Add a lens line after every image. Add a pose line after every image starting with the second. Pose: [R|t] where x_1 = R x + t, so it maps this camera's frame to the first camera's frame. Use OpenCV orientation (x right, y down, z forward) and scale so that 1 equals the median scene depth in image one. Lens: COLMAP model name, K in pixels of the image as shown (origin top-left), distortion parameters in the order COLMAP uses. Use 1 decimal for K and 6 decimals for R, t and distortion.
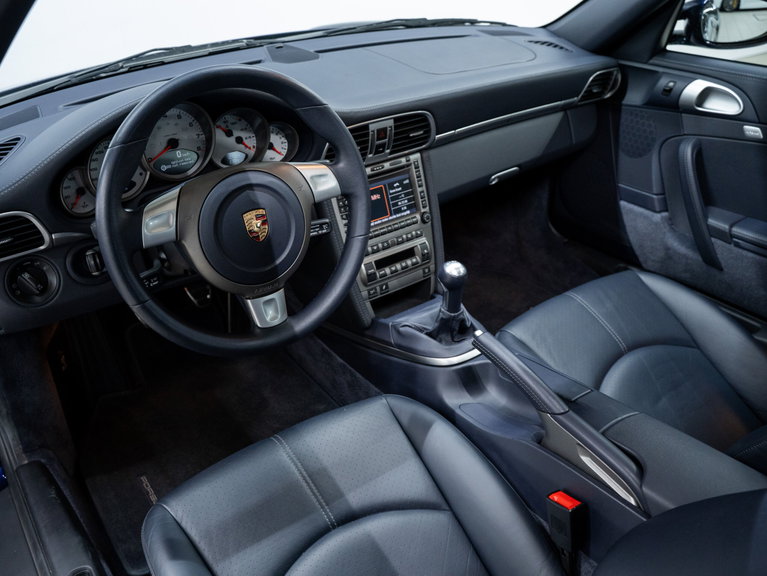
lens RADIAL K [[692.8, 0, 383.5], [0, 692.8, 288.0], [0, 0, 1]] dist [-0.125305, 0.108922]
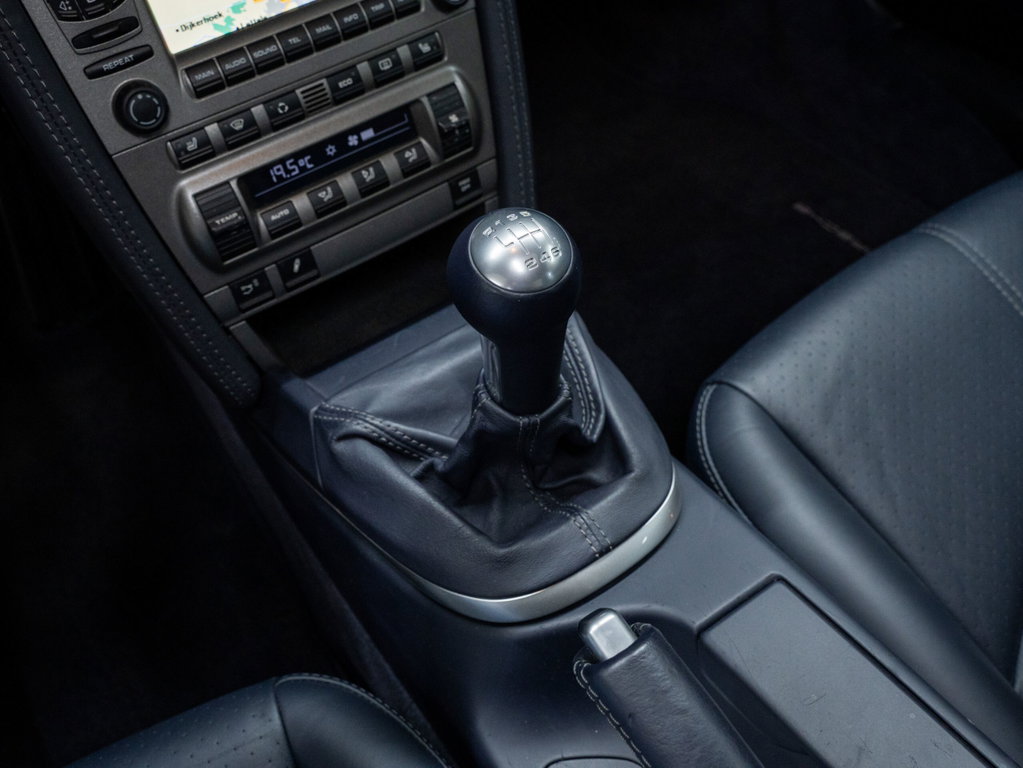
lens RADIAL K [[924.1, 0, 511.5], [0, 924.1, 384.0], [0, 0, 1]] dist [-0.125305, 0.108922]
pose [[0.998902, 0.001810, -0.046816, 0.102908], [0.014286, 0.939902, 0.341146, -0.079303], [0.044620, -0.341440, 0.938844, 0.643826]]
